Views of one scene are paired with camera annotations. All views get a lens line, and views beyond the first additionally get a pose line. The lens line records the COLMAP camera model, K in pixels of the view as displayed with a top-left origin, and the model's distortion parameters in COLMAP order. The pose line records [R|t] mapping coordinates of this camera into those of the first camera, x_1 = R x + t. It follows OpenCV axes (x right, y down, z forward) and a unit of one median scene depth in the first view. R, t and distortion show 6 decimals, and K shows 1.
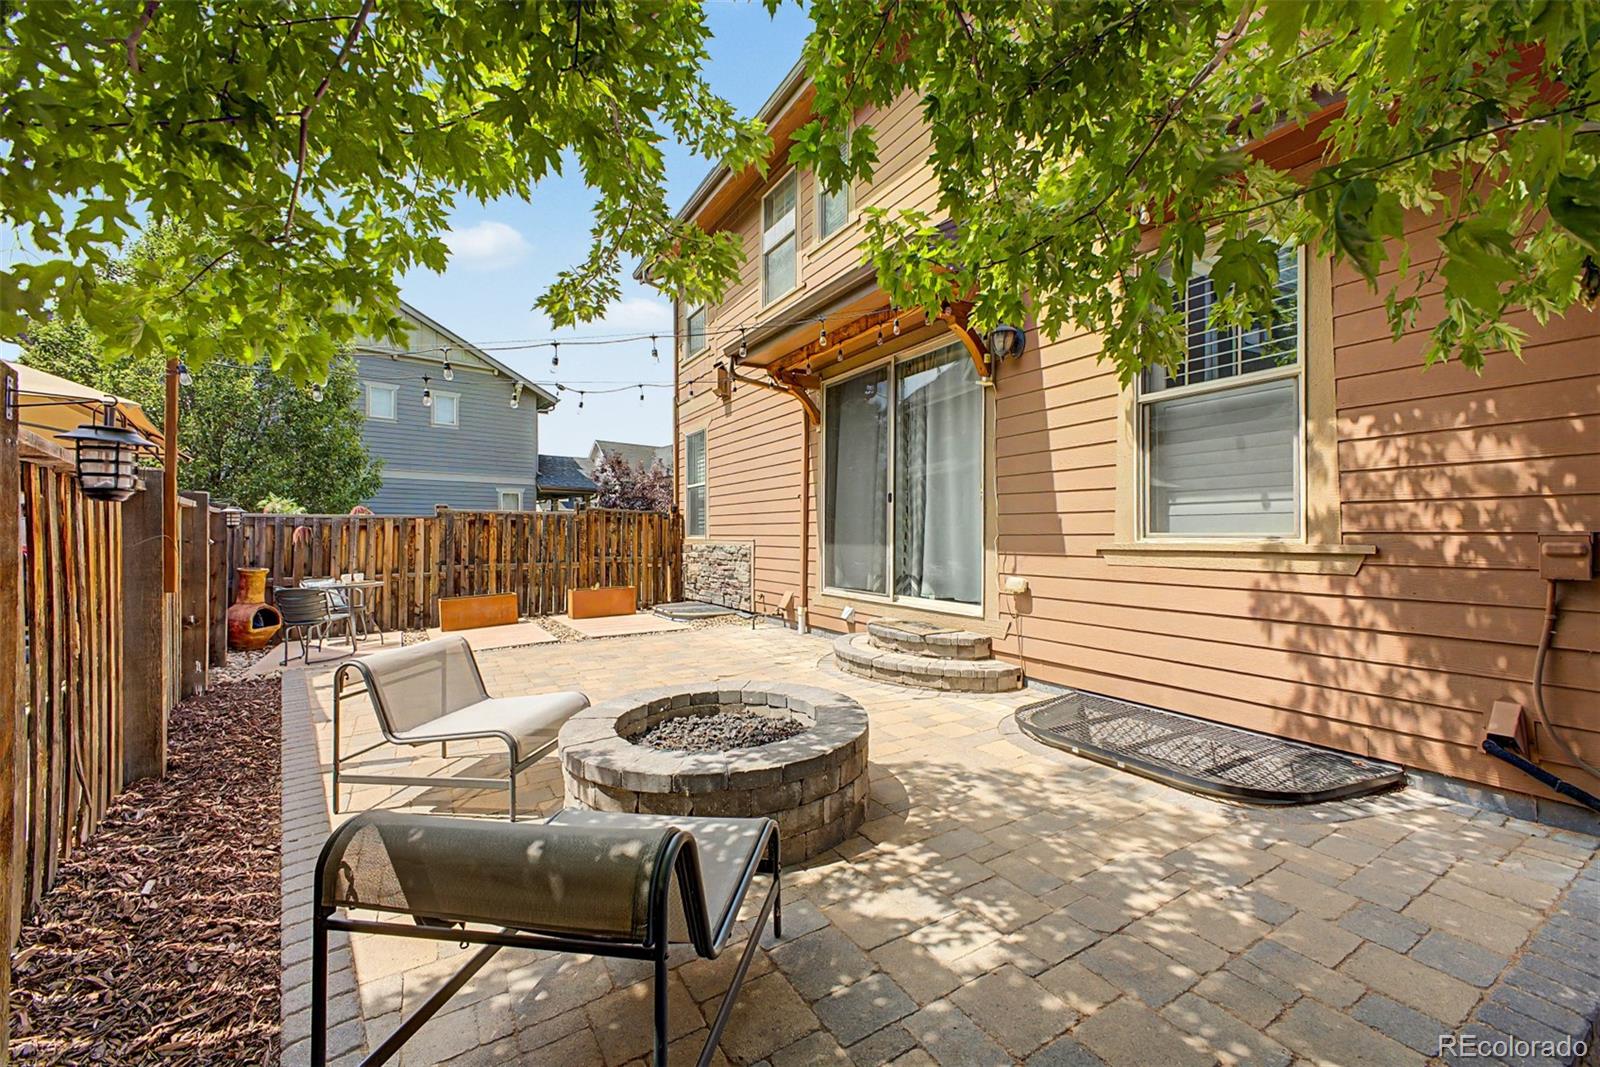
lens RADIAL K [[637.3, 0, 803.9], [0, 637.3, 529.8], [0, 0, 1]] dist [0.010350, -0.000045]
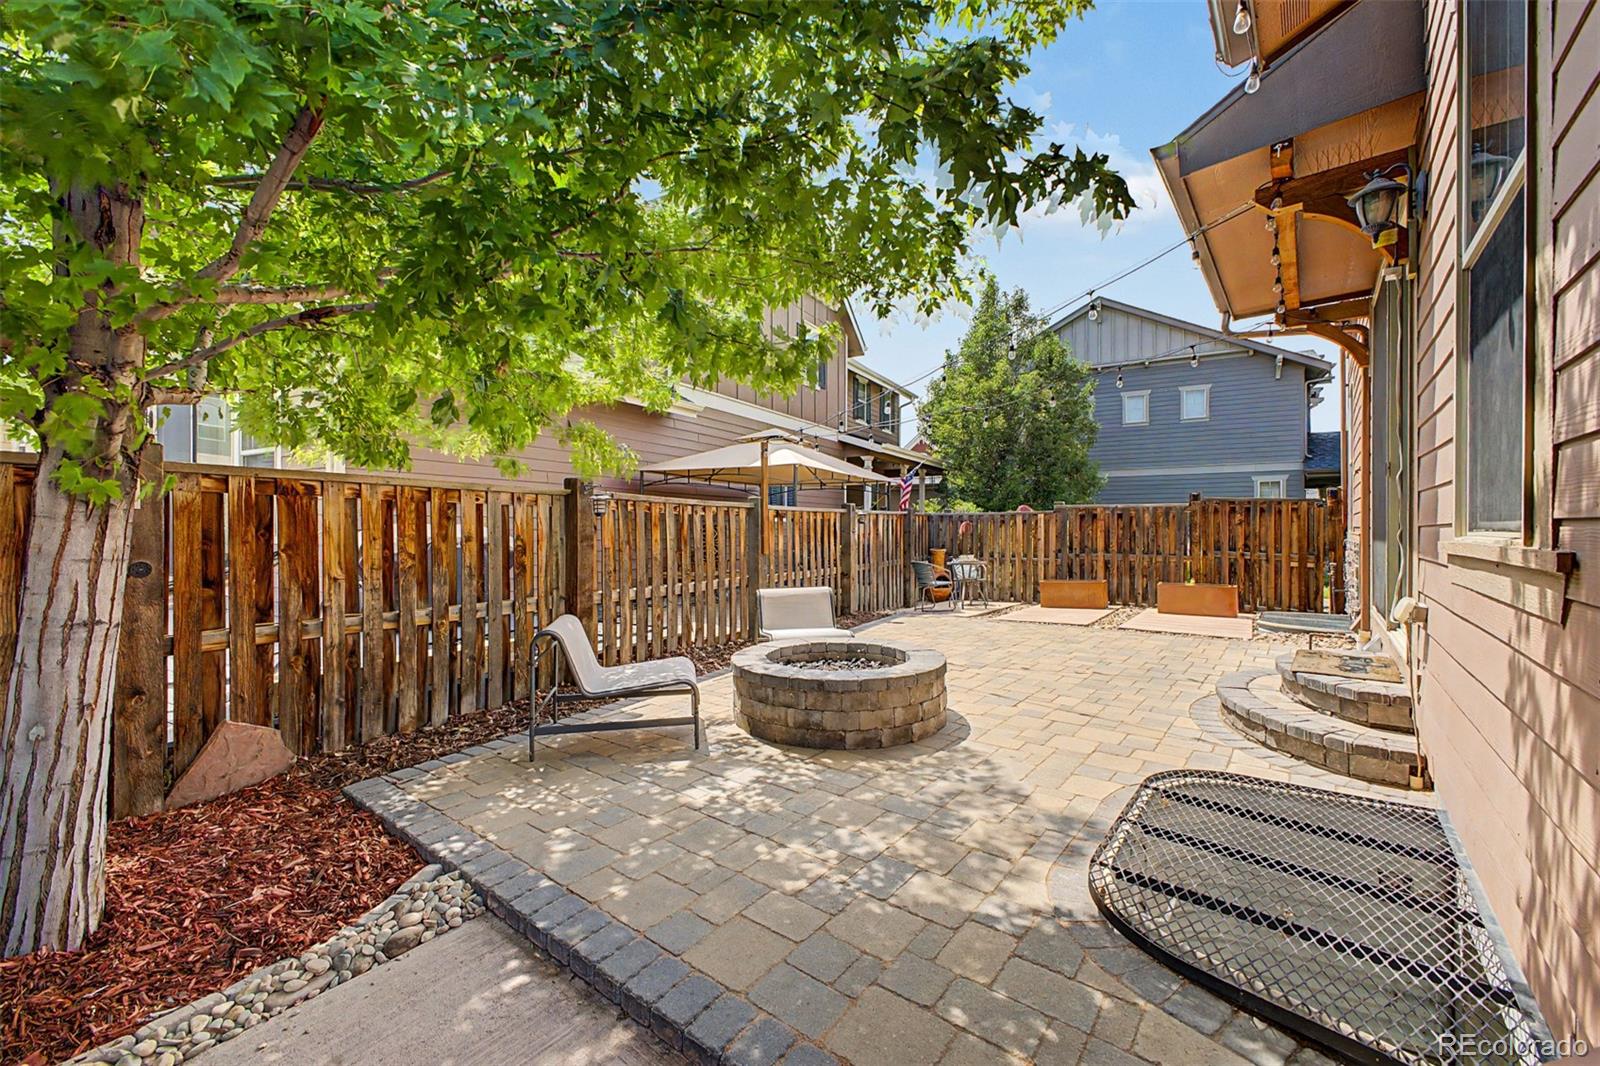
lens RADIAL K [[637.3, 0, 803.9], [0, 637.3, 529.3], [0, 0, 1]] dist [0.010350, -0.000045]
pose [[0.353847, 0.004140, -0.935294, 0.365488], [0.007176, 0.999949, 0.007141, -0.000171], [0.935276, -0.009239, 0.353799, 0.137031]]
